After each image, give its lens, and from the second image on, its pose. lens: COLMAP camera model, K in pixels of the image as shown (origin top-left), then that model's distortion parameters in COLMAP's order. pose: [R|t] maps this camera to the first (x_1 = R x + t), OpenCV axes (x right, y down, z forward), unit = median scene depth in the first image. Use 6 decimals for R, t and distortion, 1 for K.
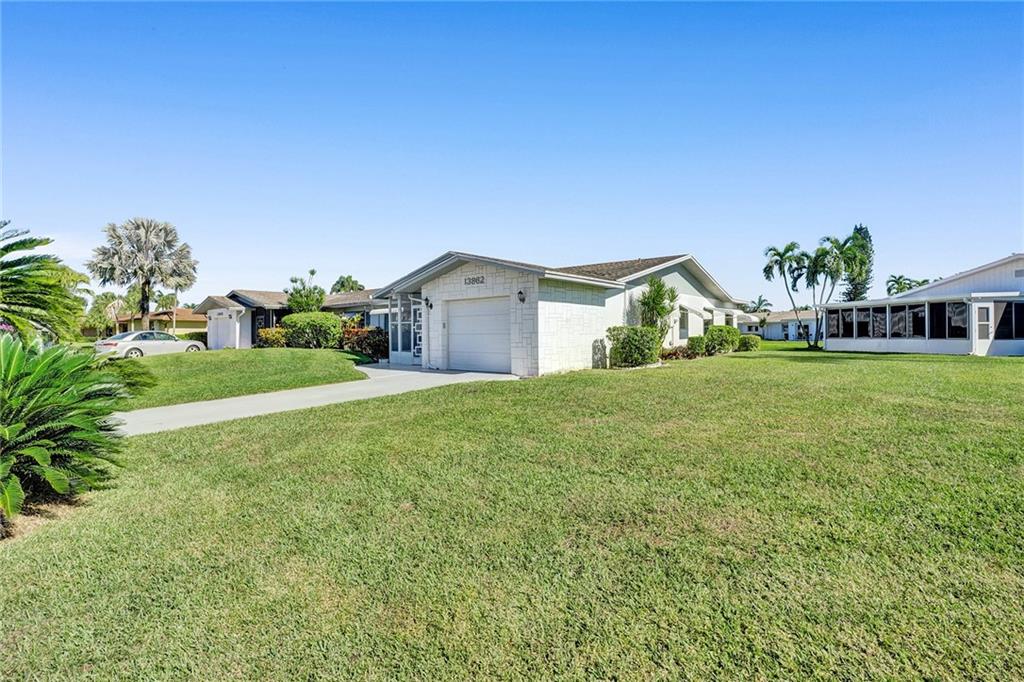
lens RADIAL K [[487.1, 0, 517.7], [0, 487.1, 333.9], [0, 0, 1]] dist [-0.060235, 0.021925]
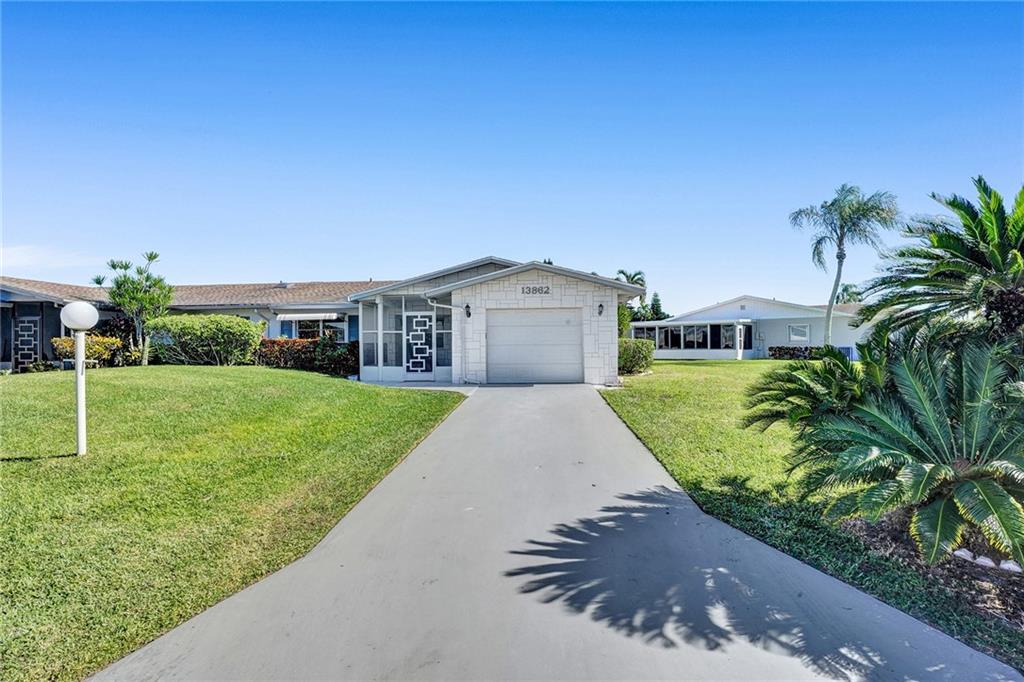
lens RADIAL K [[487.1, 0, 517.7], [0, 487.1, 333.9], [0, 0, 1]] dist [-0.060235, 0.021925]
pose [[0.801590, 0.015752, 0.597667, -0.569074], [0.001238, 0.999607, -0.028006, 0.004441], [-0.597873, 0.023189, 0.801255, 0.192863]]
